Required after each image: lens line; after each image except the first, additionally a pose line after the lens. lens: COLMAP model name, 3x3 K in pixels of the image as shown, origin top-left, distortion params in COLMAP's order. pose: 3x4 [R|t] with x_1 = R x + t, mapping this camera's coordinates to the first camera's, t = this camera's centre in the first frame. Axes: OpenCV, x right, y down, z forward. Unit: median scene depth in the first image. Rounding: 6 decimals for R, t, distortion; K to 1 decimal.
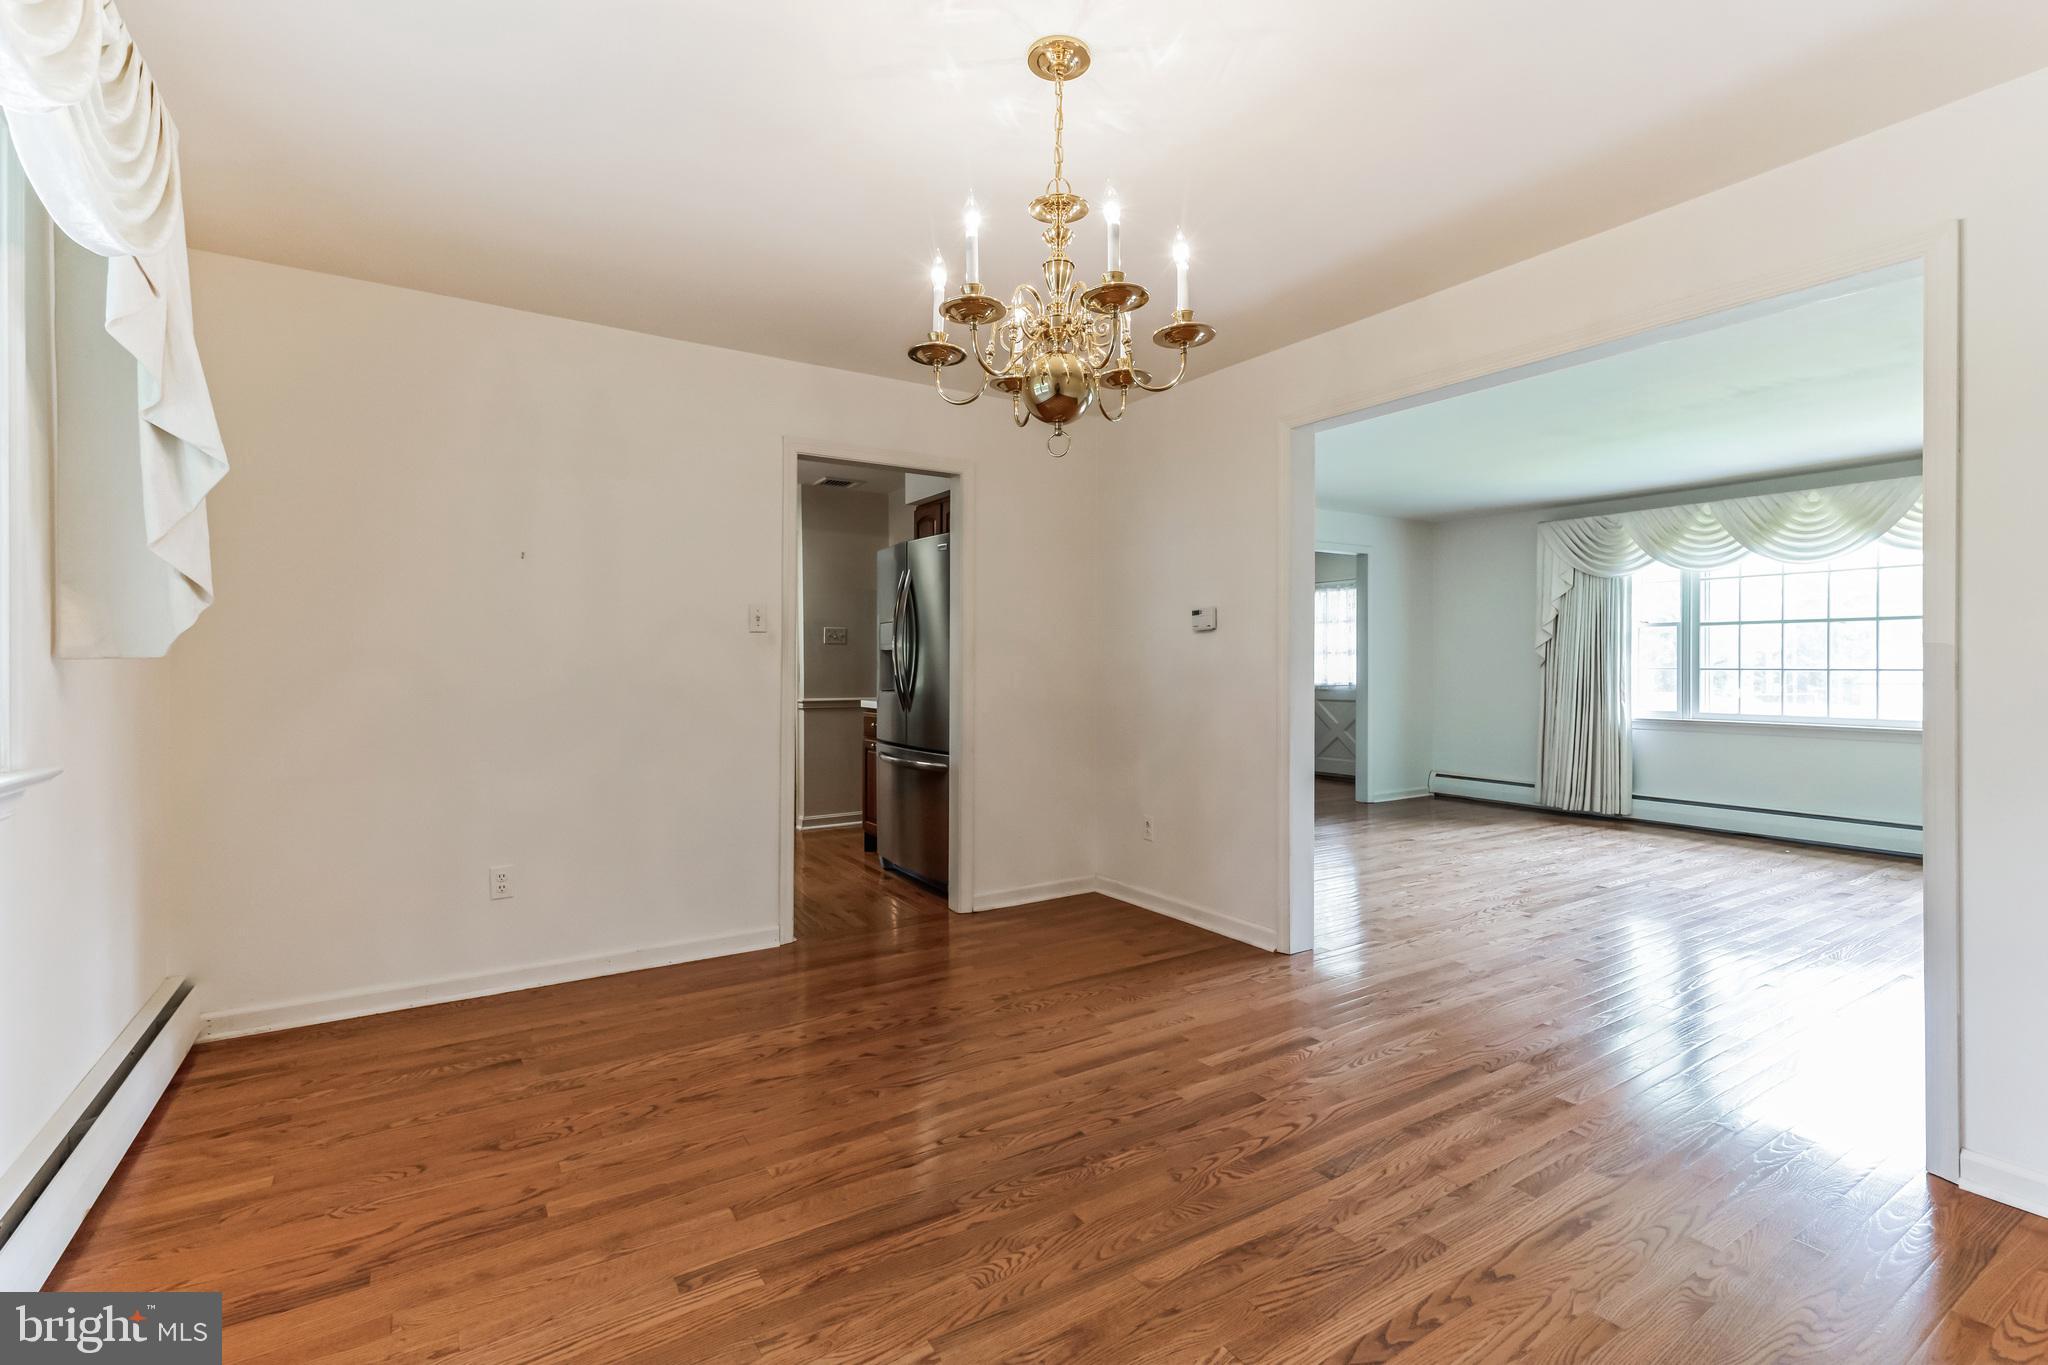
lens RADIAL K [[933.1, 0, 1029.2], [0, 933.1, 671.0], [0, 0, 1]] dist [0.008517, -0.002988]
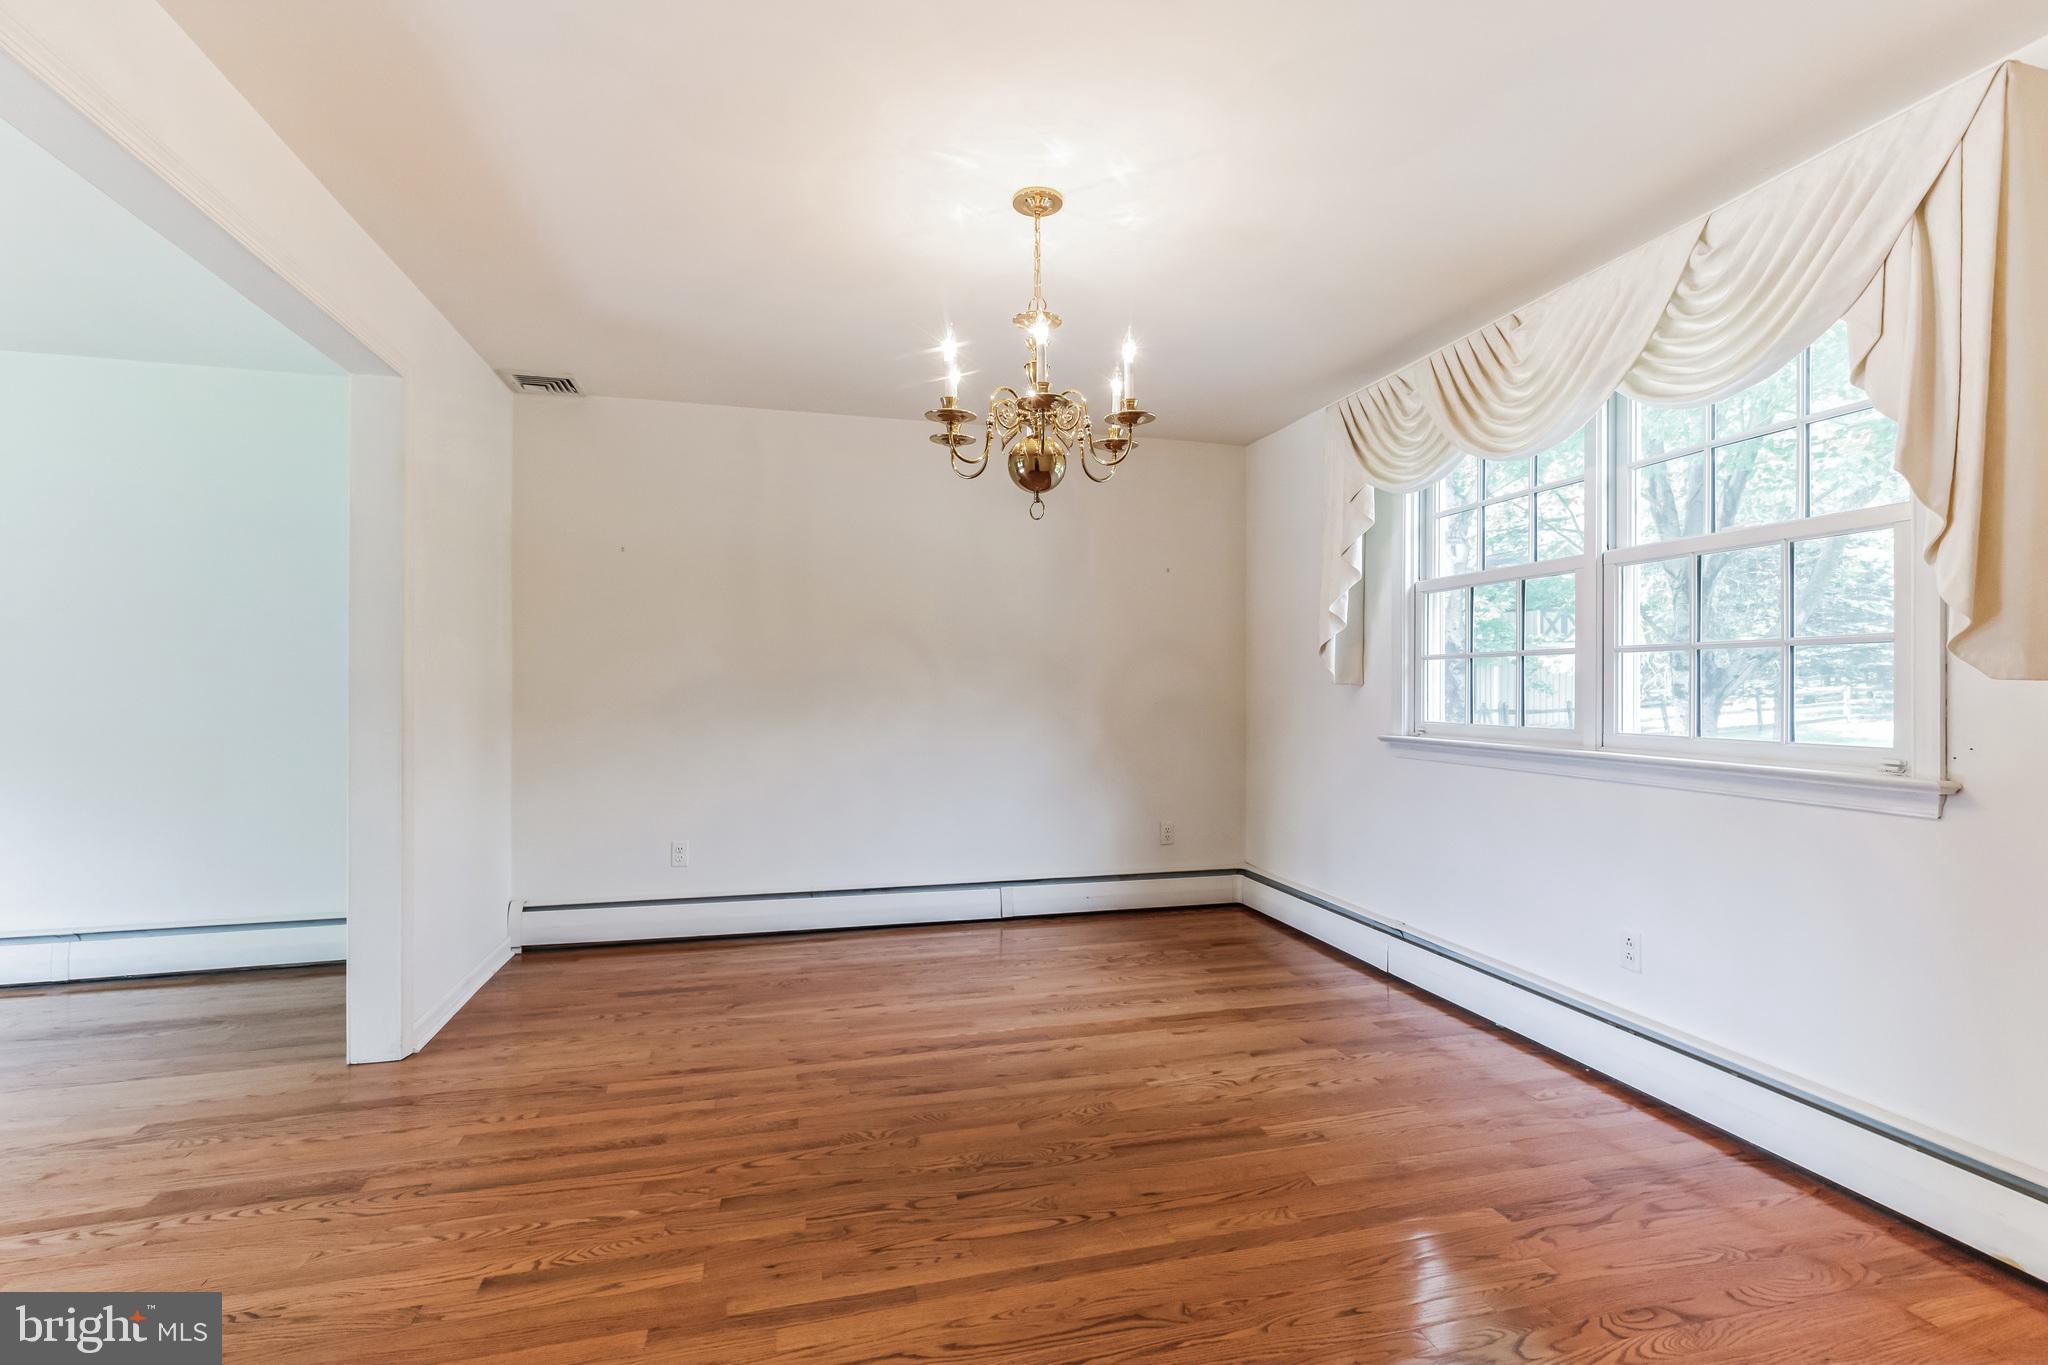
lens RADIAL K [[933.1, 0, 1027.9], [0, 933.1, 689.4], [0, 0, 1]] dist [0.008517, -0.002988]
pose [[-0.951408, -0.004158, 0.307904, -0.311330], [-0.000105, 0.999913, 0.013178, -0.016196], [-0.307932, 0.012505, -0.951326, 1.989693]]
